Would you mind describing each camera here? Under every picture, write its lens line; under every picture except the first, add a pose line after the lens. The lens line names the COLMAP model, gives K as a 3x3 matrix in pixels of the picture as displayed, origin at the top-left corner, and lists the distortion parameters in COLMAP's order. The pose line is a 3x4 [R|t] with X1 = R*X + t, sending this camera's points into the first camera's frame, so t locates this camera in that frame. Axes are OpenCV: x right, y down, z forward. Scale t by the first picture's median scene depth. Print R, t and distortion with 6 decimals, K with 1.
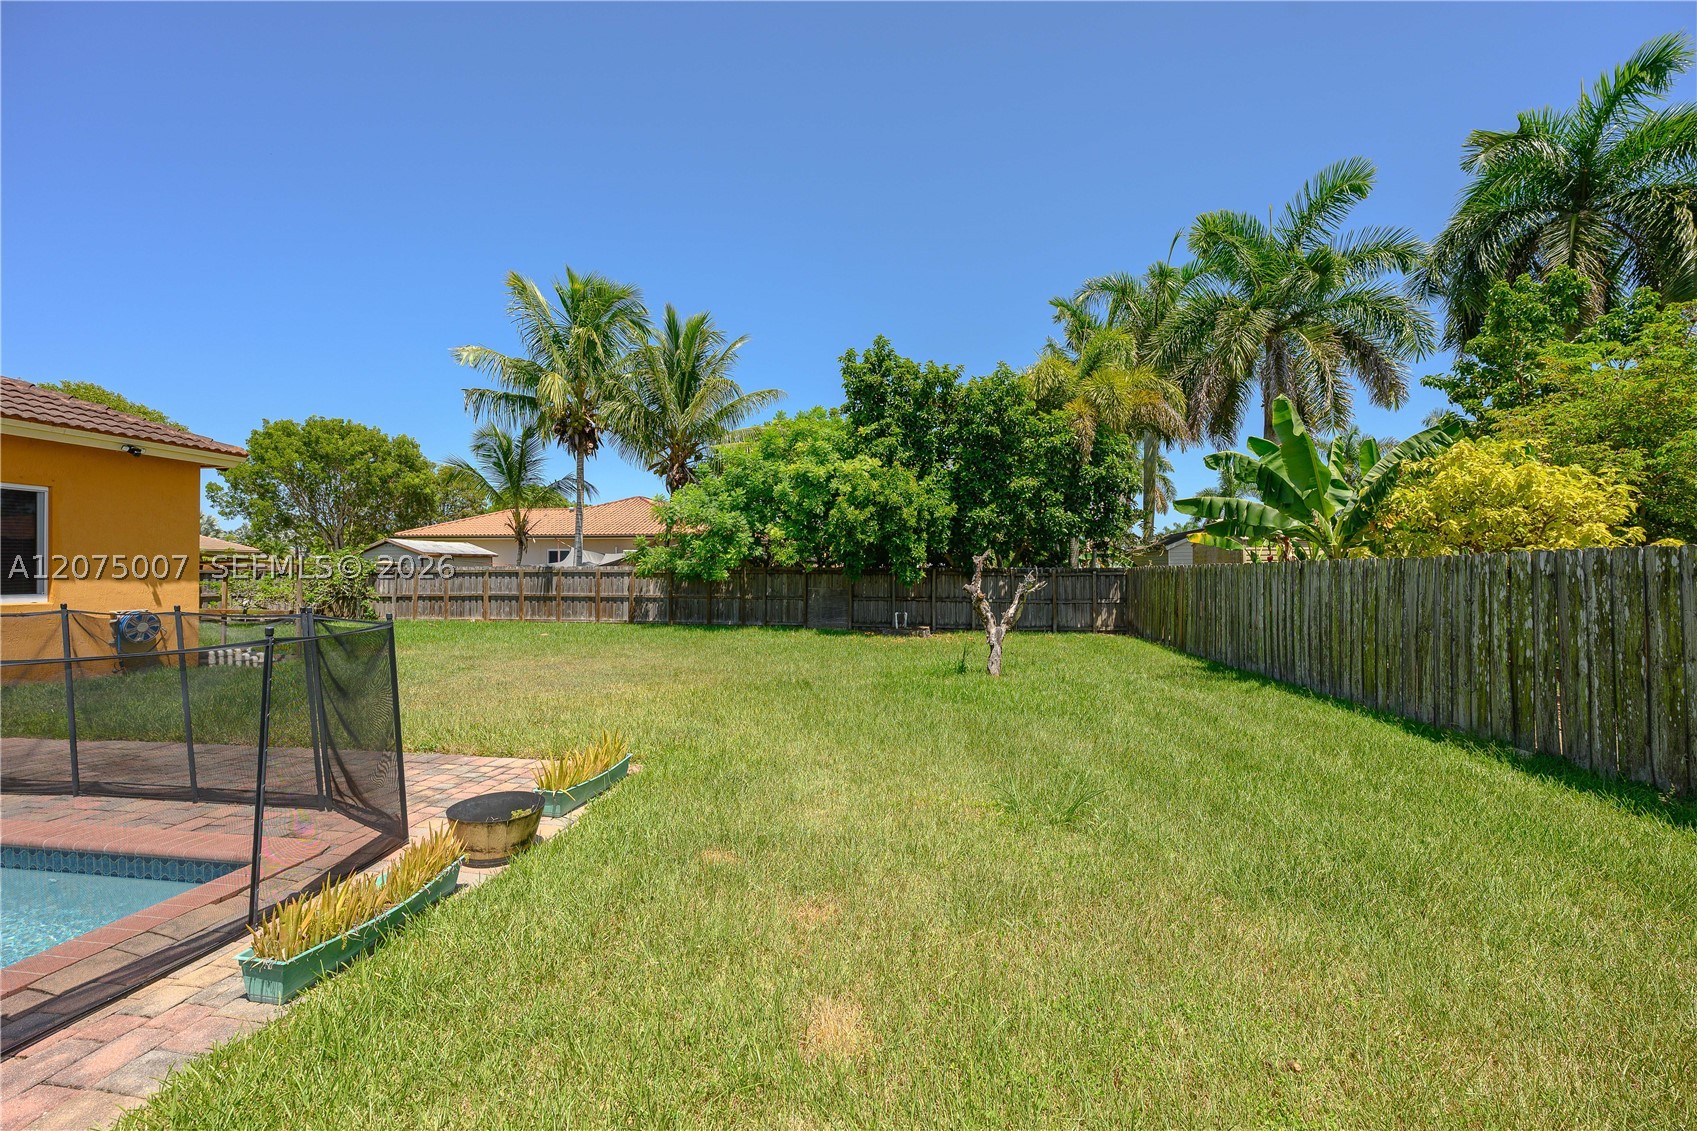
lens RADIAL K [[676.8, 0, 842.0], [0, 676.8, 571.8], [0, 0, 1]] dist [-0.000086, 0.000190]
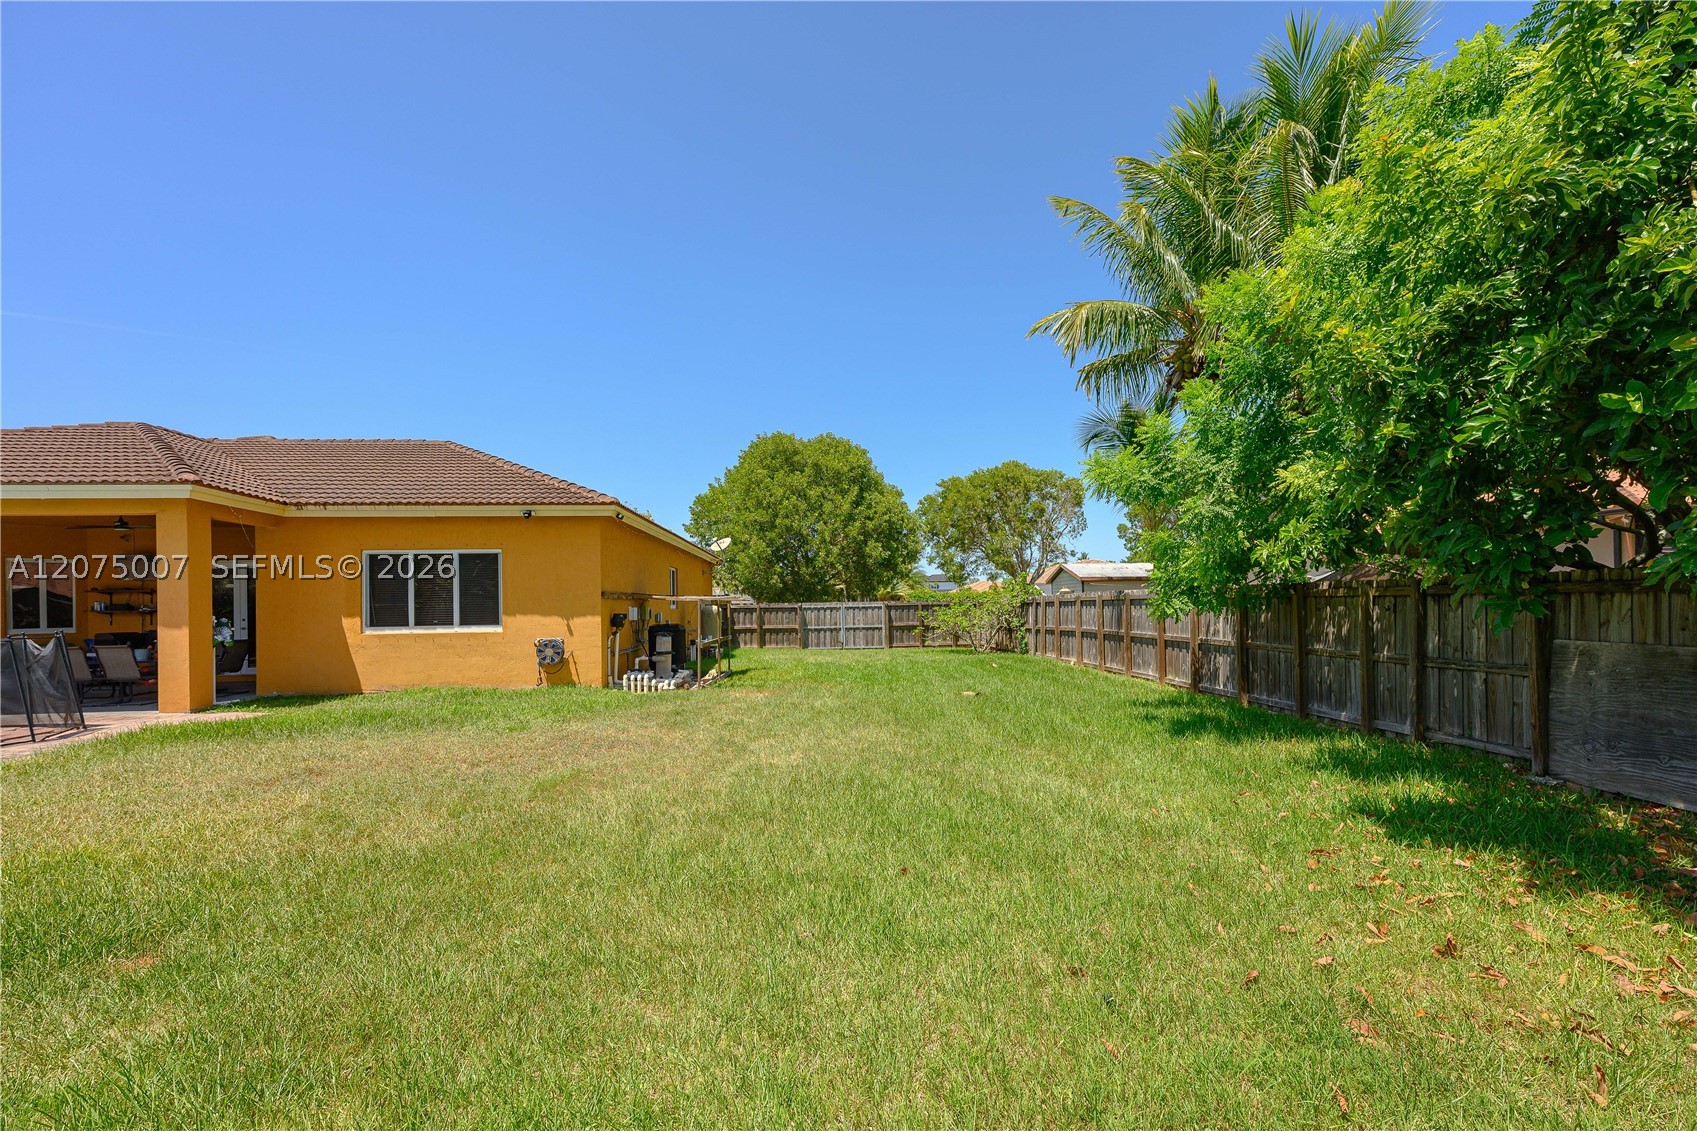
lens RADIAL K [[685.1, 0, 871.7], [0, 685.1, 600.4], [0, 0, 1]] dist [0.001223, 0.000268]
pose [[0.239011, -0.011275, -0.970951, 0.223705], [0.018515, 0.999804, -0.007052, 0.003333], [0.970840, -0.016292, 0.239173, 0.805380]]
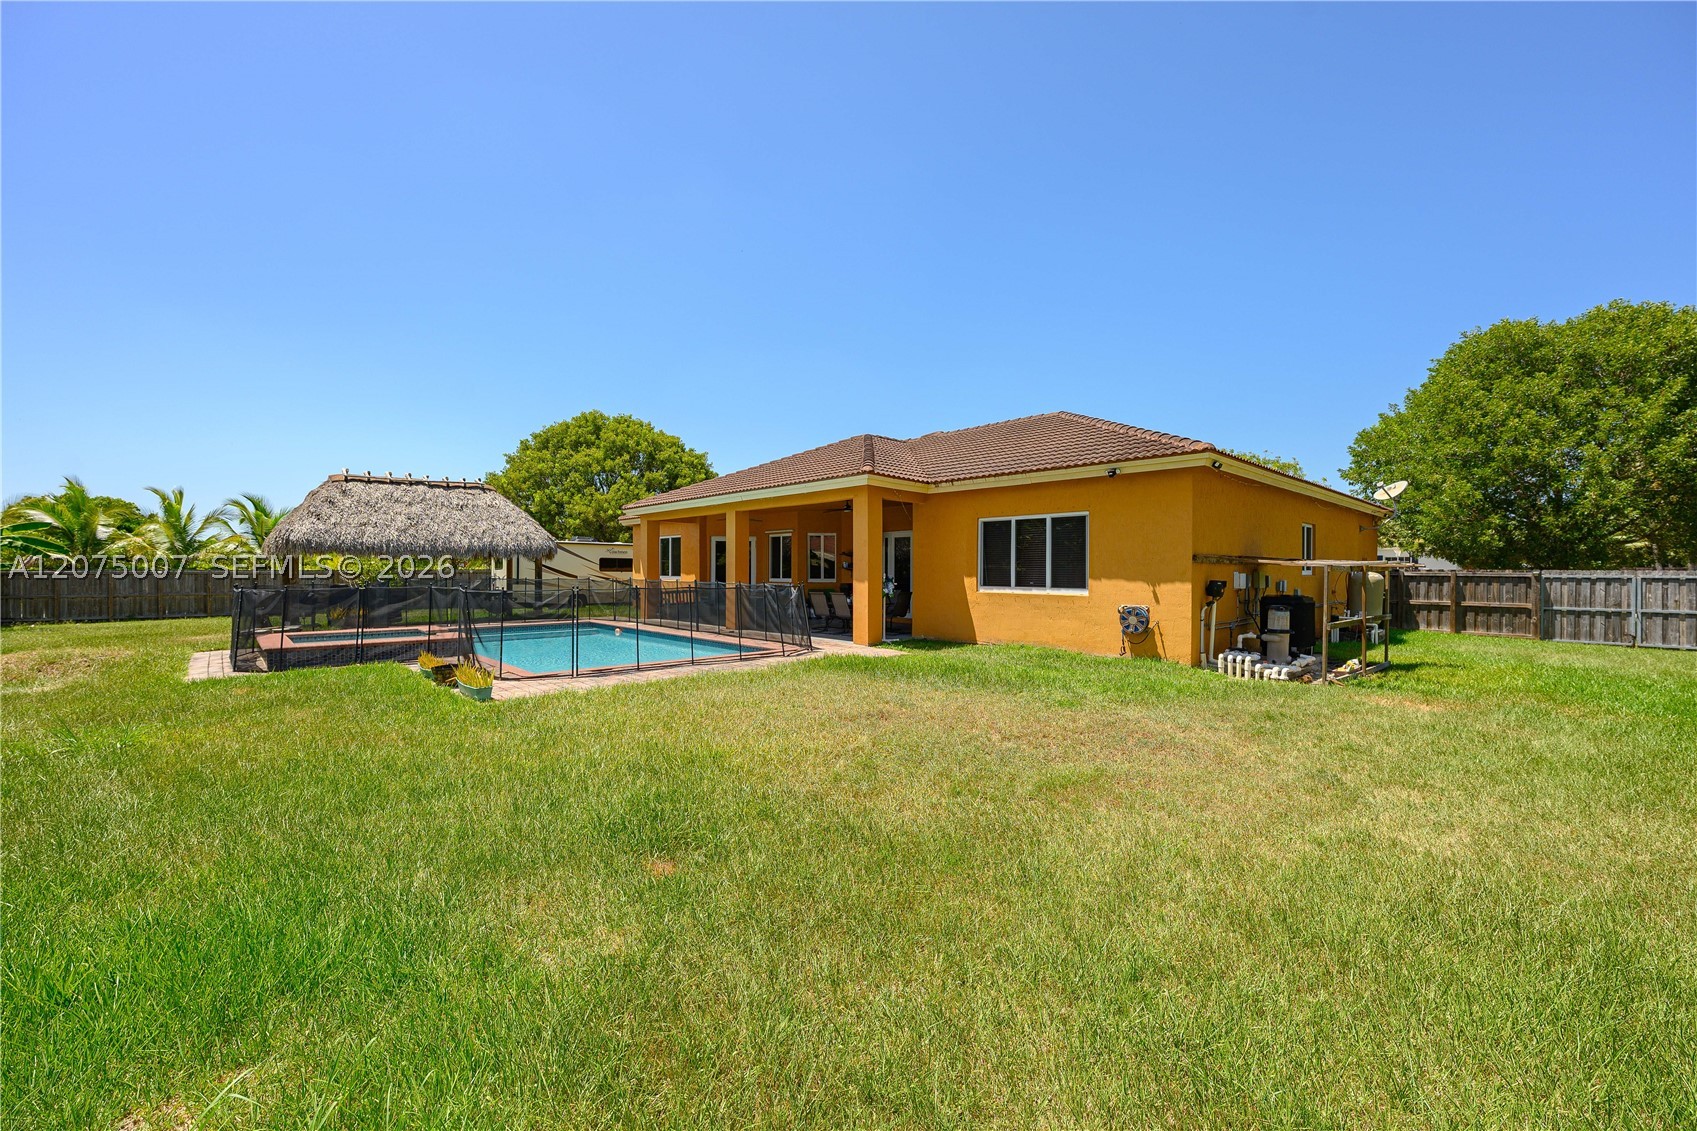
lens RADIAL K [[676.8, 0, 842.0], [0, 676.8, 571.8], [0, 0, 1]] dist [-0.000086, 0.000190]
pose [[-0.627125, -0.000877, -0.778918, 0.120824], [-0.002320, 0.999997, 0.000742, -0.001041], [0.778915, 0.002272, -0.627125, 0.843854]]
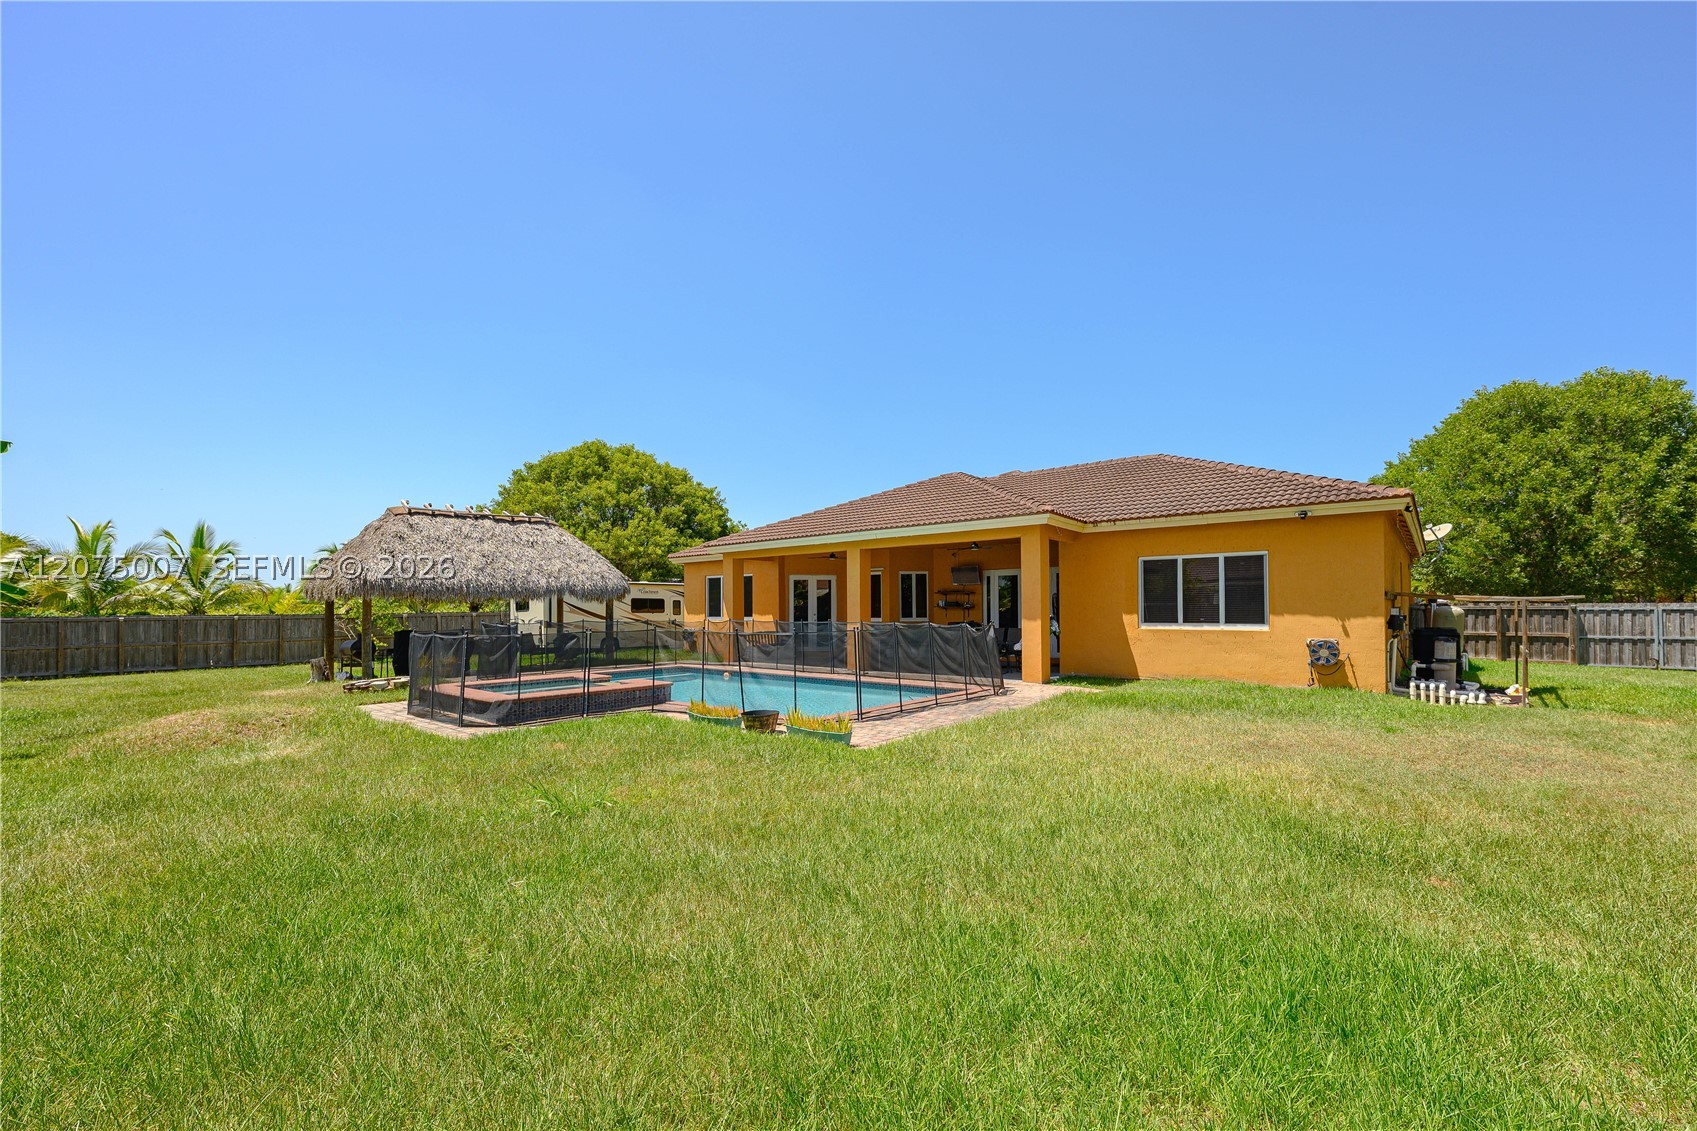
lens RADIAL K [[702.0, 0, 856.6], [0, 702.0, 599.9], [0, 0, 1]] dist [-0.001336, -0.000010]
pose [[-0.515238, -0.009250, -0.856997, 0.326651], [0.006815, 0.999866, -0.014890, -0.001696], [0.857020, -0.013513, -0.515106, 0.584362]]
